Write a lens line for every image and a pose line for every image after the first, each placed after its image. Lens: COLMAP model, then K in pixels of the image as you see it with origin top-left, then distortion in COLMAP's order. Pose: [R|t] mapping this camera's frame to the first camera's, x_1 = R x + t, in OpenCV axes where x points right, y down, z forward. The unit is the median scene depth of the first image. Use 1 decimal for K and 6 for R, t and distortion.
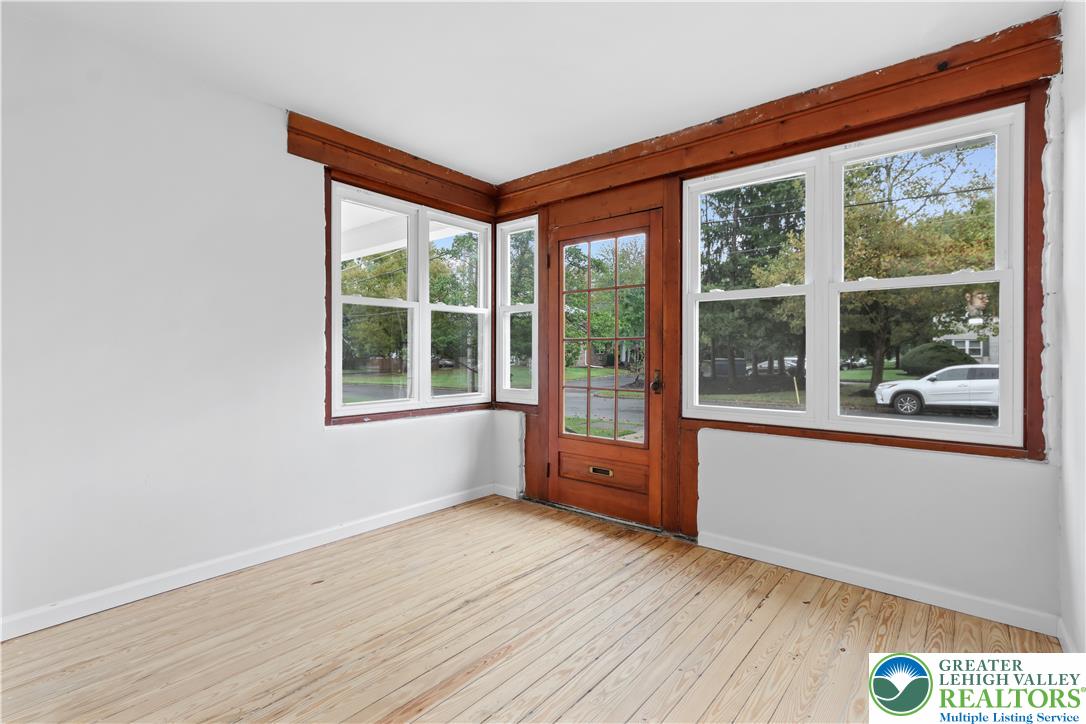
lens RADIAL K [[496.5, 0, 541.2], [0, 496.5, 356.4], [0, 0, 1]] dist [-0.000745, 0.002461]
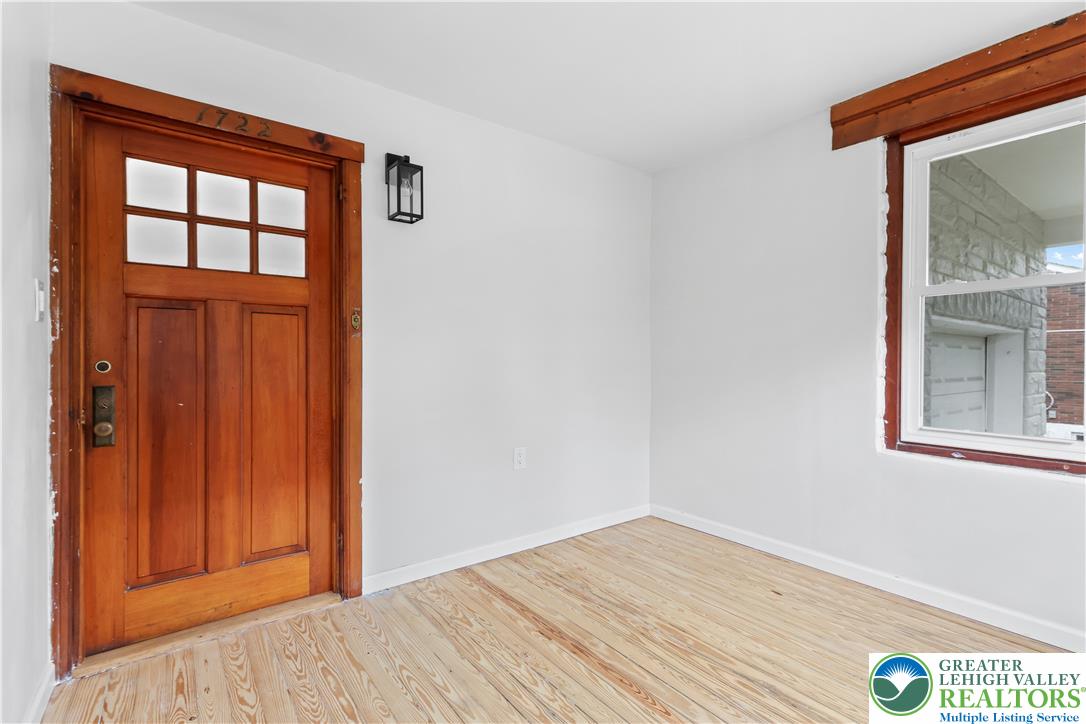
lens RADIAL K [[496.5, 0, 540.1], [0, 496.5, 361.3], [0, 0, 1]] dist [-0.000745, 0.002461]
pose [[-0.212908, 0.000747, -0.977072, 0.595361], [-0.012929, 0.999910, 0.003581, -0.001444], [0.976987, 0.013395, -0.212879, 0.725406]]
